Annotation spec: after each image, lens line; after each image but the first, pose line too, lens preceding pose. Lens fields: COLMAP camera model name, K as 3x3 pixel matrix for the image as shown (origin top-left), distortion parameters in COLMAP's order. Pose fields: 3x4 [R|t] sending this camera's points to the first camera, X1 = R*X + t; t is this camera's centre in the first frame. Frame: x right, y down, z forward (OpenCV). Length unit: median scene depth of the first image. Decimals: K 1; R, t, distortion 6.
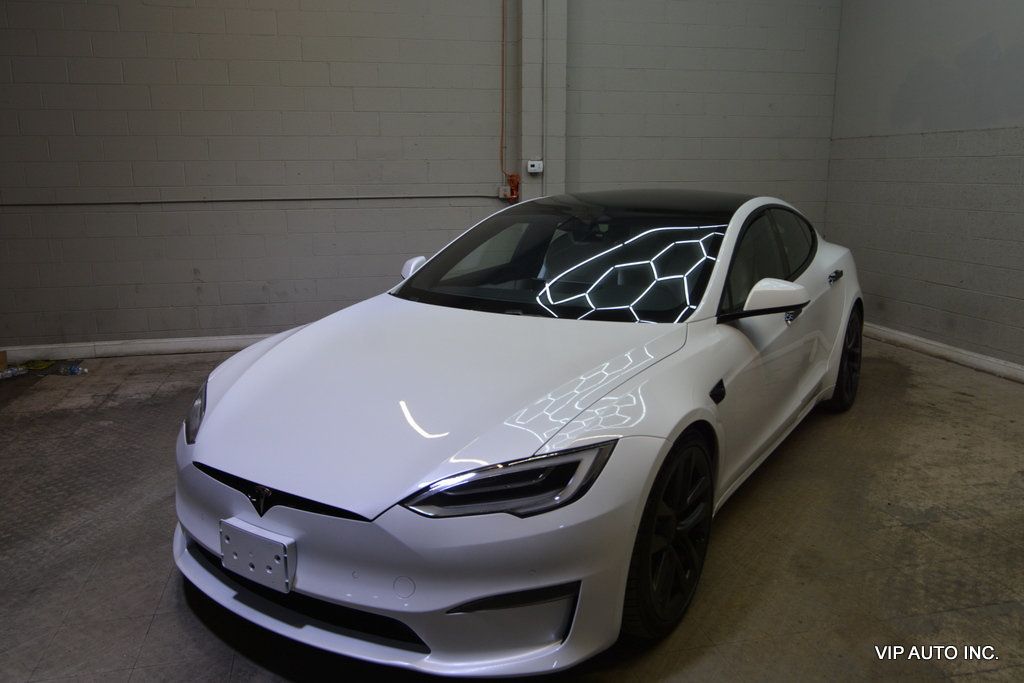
lens RADIAL K [[765.0, 0, 512.0], [0, 765.0, 341.5], [0, 0, 1]] dist [-0.018286, 0.010193]
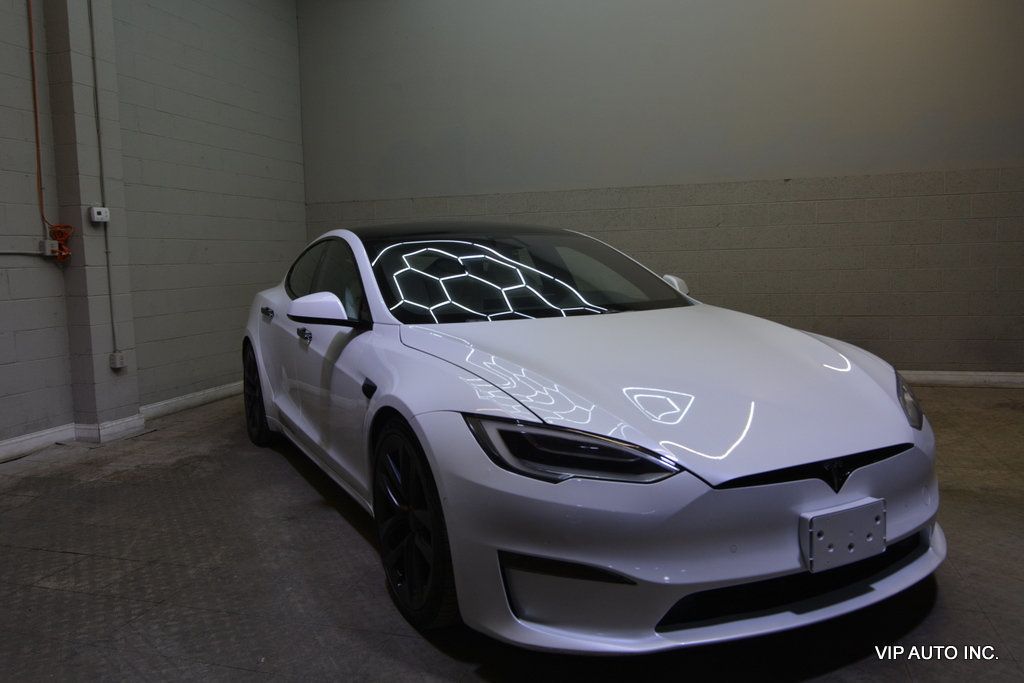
lens RADIAL K [[761.5, 0, 512.0], [0, 761.5, 341.5], [0, 0, 1]] dist [-0.017696, 0.009552]
pose [[0.499784, -0.104787, 0.859788, -0.857621], [0.209829, 0.977734, -0.002809, -0.022710], [-0.840350, 0.181812, 0.510643, 0.538425]]
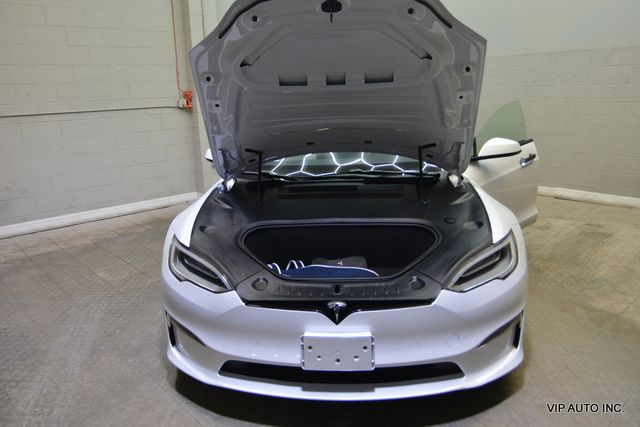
lens RADIAL K [[476.0, 0, 320.0], [0, 476.0, 213.5], [0, 0, 1]] dist [-0.017696, 0.009552]
pose [[0.870012, -0.146918, 0.470632, -0.481015], [0.132534, 0.989125, 0.063774, -0.021096], [-0.474883, 0.006891, 0.880022, 0.159598]]
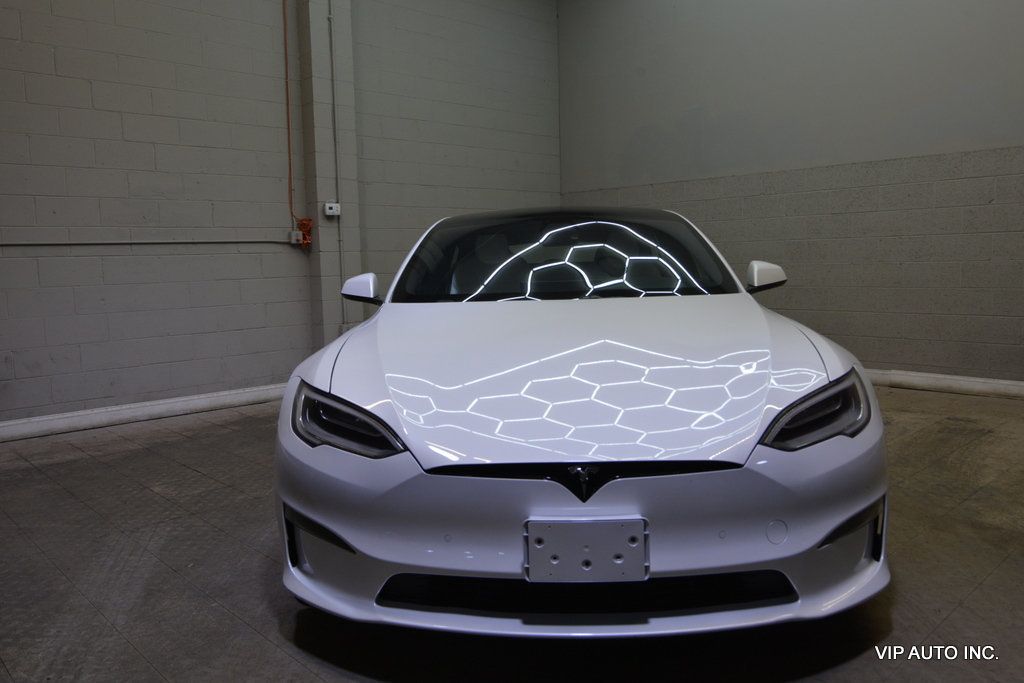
lens RADIAL K [[765.0, 0, 512.0], [0, 765.0, 341.5], [0, 0, 1]] dist [-0.018286, 0.010193]
pose [[0.860128, -0.075413, 0.504473, -0.524071], [0.133276, 0.987881, -0.079559, 0.073727], [-0.492360, 0.135665, 0.859754, 0.195390]]
